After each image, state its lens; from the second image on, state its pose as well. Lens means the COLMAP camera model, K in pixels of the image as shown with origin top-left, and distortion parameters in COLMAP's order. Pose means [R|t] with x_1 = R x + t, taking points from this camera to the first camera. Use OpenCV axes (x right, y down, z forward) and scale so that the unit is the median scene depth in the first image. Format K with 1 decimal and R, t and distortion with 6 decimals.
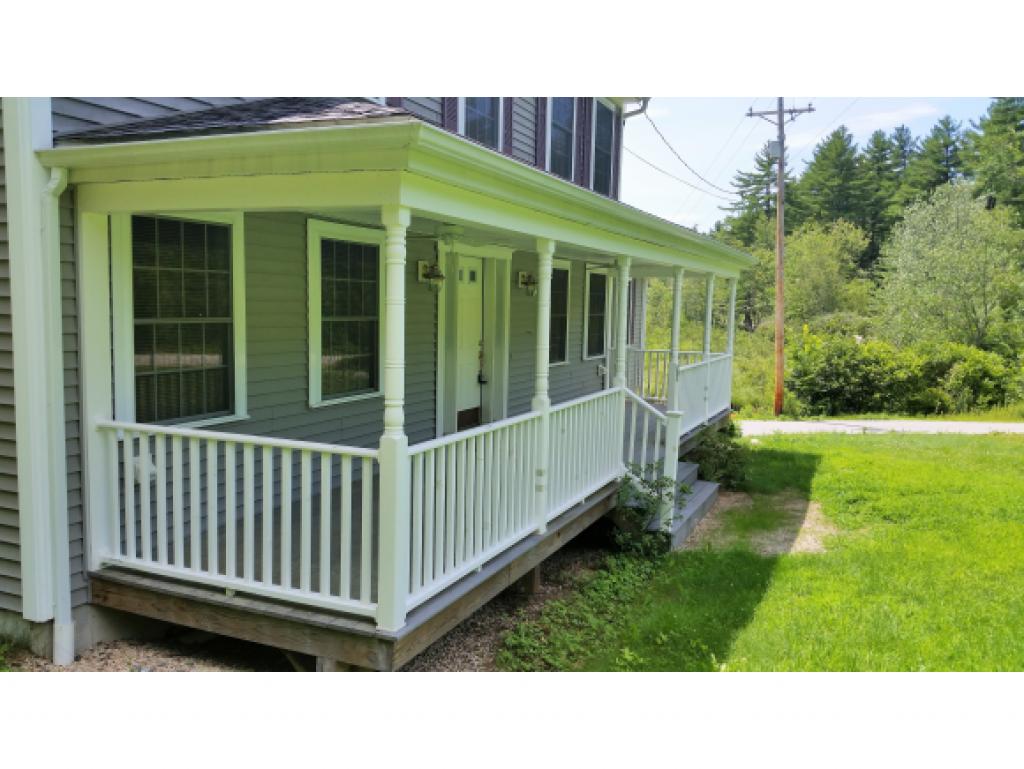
lens RADIAL K [[829.7, 0, 512.0], [0, 829.7, 384.5], [0, 0, 1]] dist [0.135224, -0.291878]
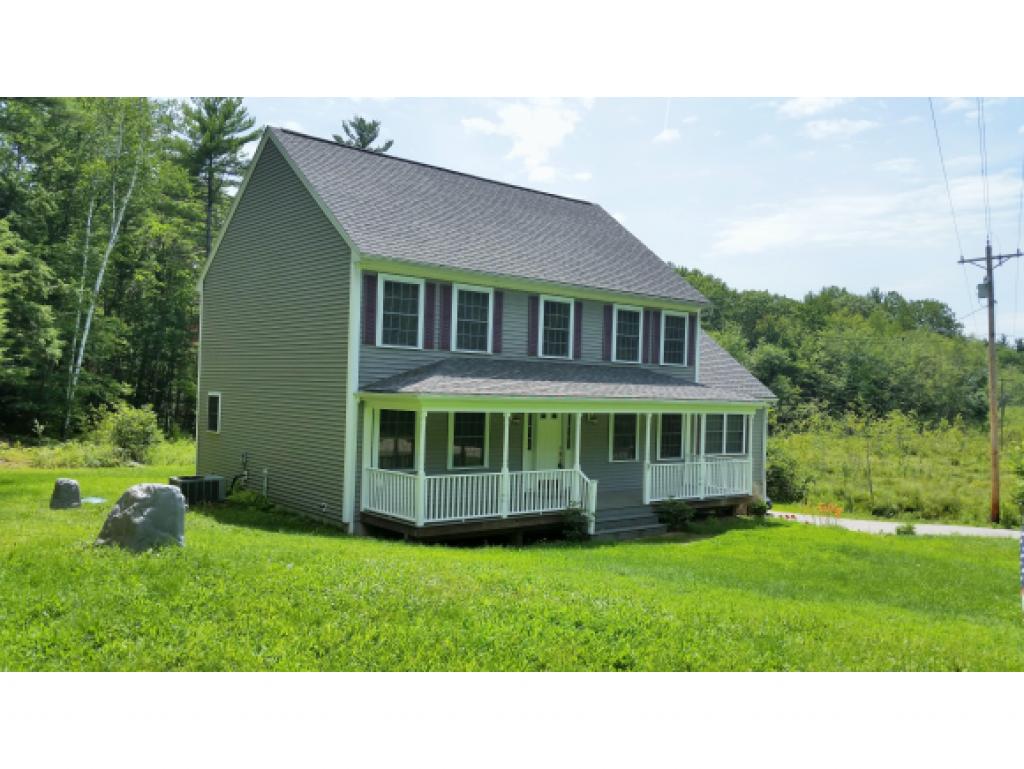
lens RADIAL K [[829.7, 0, 512.0], [0, 829.7, 384.5], [0, 0, 1]] dist [0.135224, -0.291878]
pose [[0.887674, 0.000660, -0.460472, 1.271364], [-0.055041, 0.992981, -0.104683, 0.026244], [0.457171, 0.118270, 0.881480, -1.402203]]
